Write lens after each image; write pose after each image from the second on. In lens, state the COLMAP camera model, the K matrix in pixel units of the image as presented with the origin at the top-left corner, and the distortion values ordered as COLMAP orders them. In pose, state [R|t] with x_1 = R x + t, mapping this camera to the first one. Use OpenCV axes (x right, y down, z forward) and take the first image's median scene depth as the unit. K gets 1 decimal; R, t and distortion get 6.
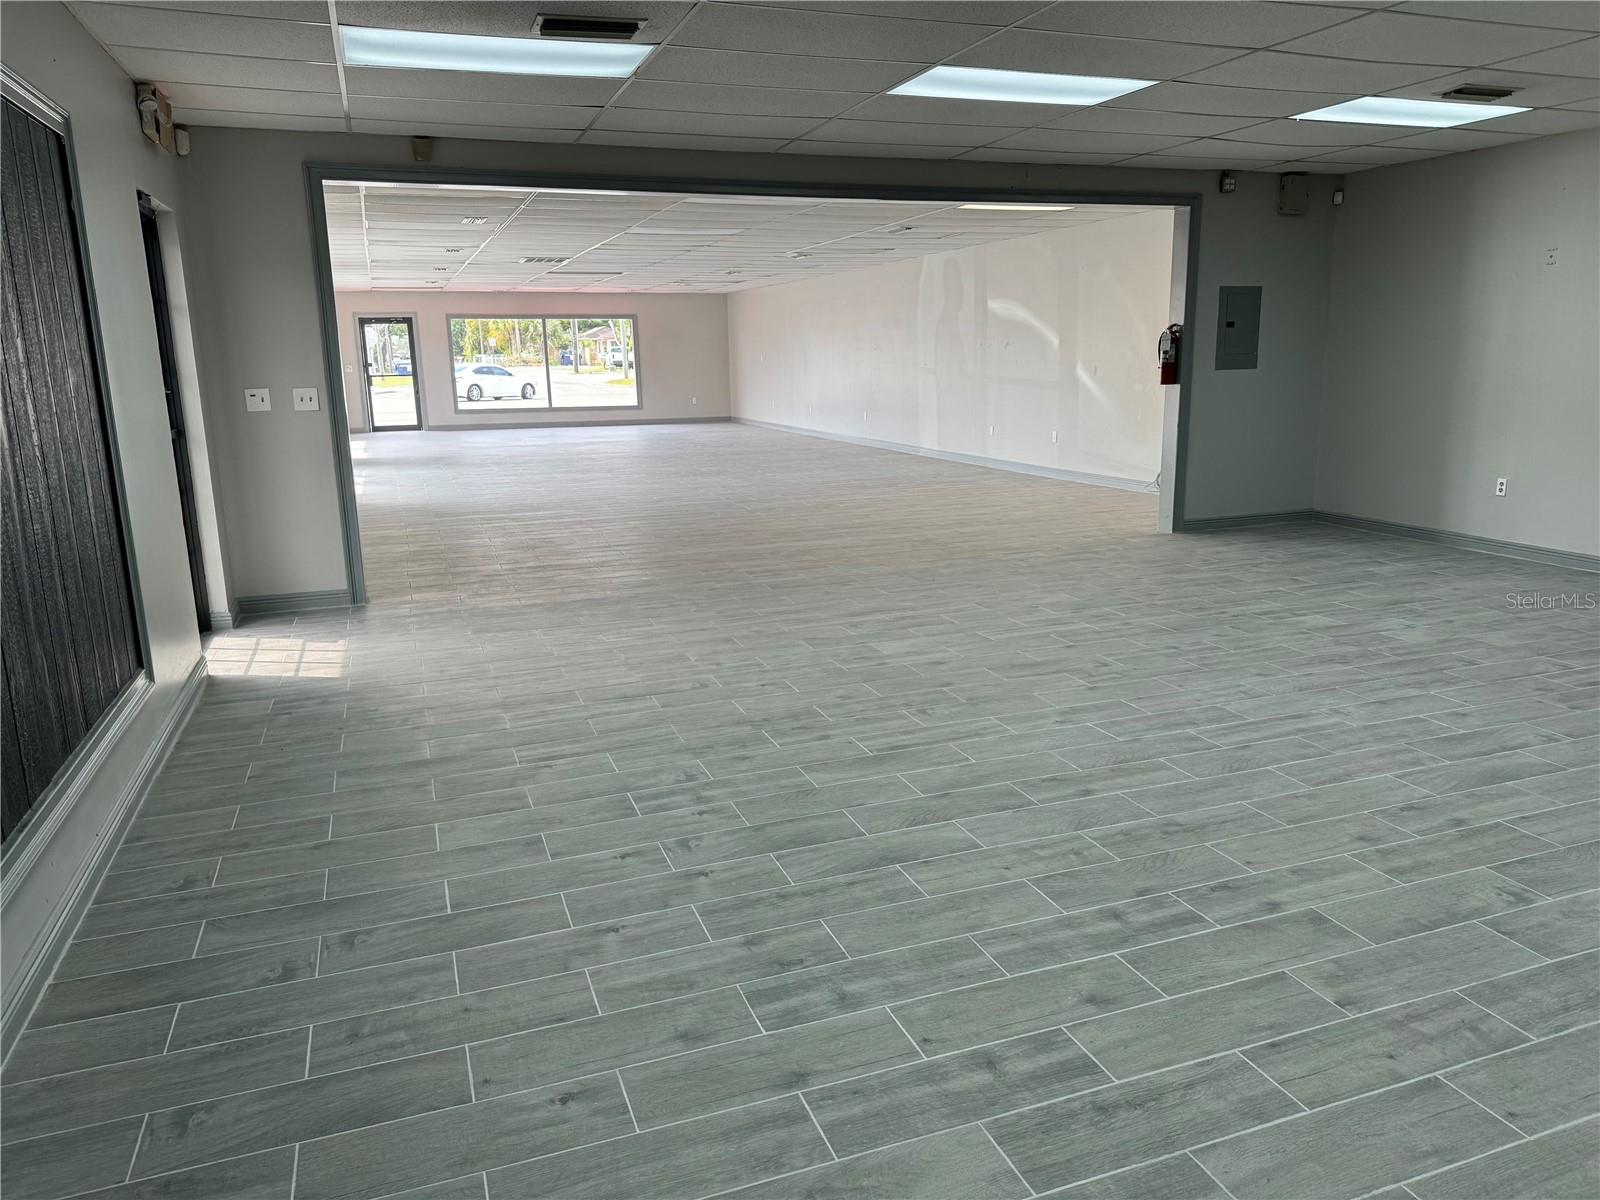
lens RADIAL K [[1114.8, 0, 815.0], [0, 1114.8, 596.7], [0, 0, 1]] dist [0.145239, -0.295750]
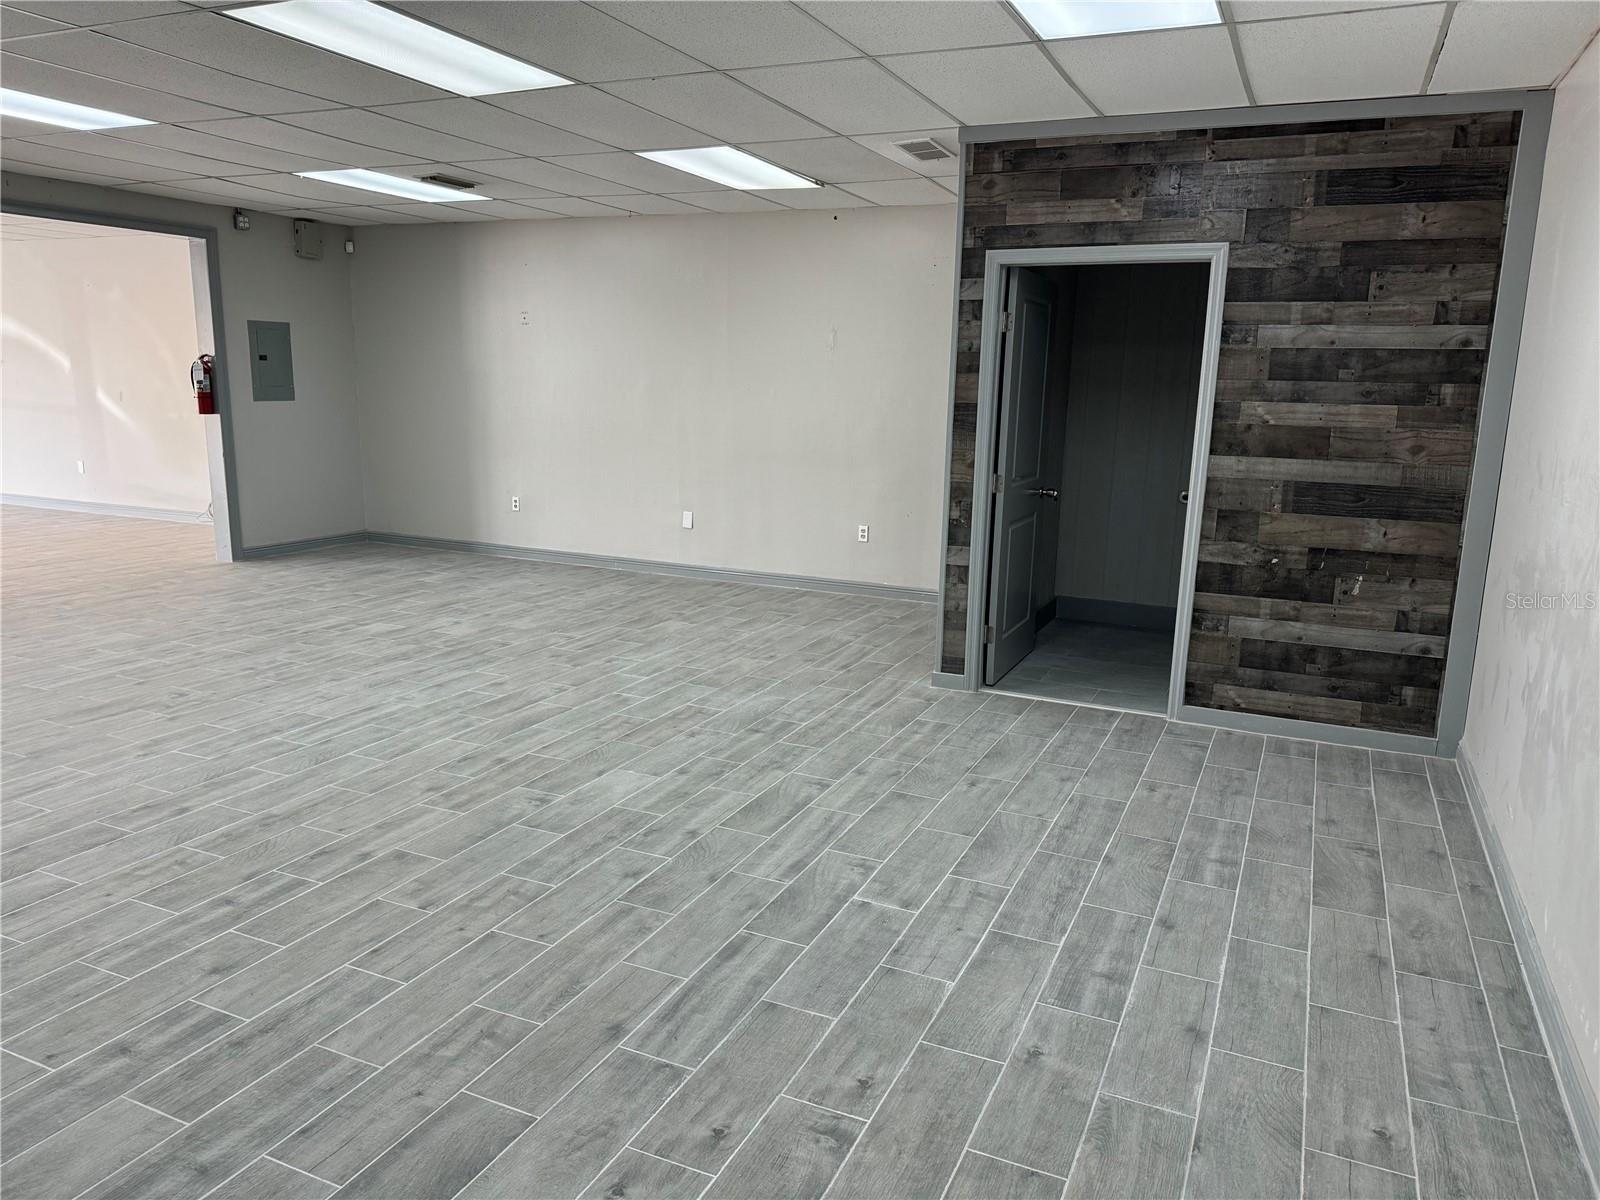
lens RADIAL K [[1127.0, 0, 802.6], [0, 1127.0, 604.5], [0, 0, 1]] dist [0.003714, -0.007598]
pose [[0.711208, -0.110562, 0.694233, -0.035550], [0.120584, 0.992105, 0.034468, 0.011798], [-0.692563, 0.059200, 0.718924, -0.105681]]
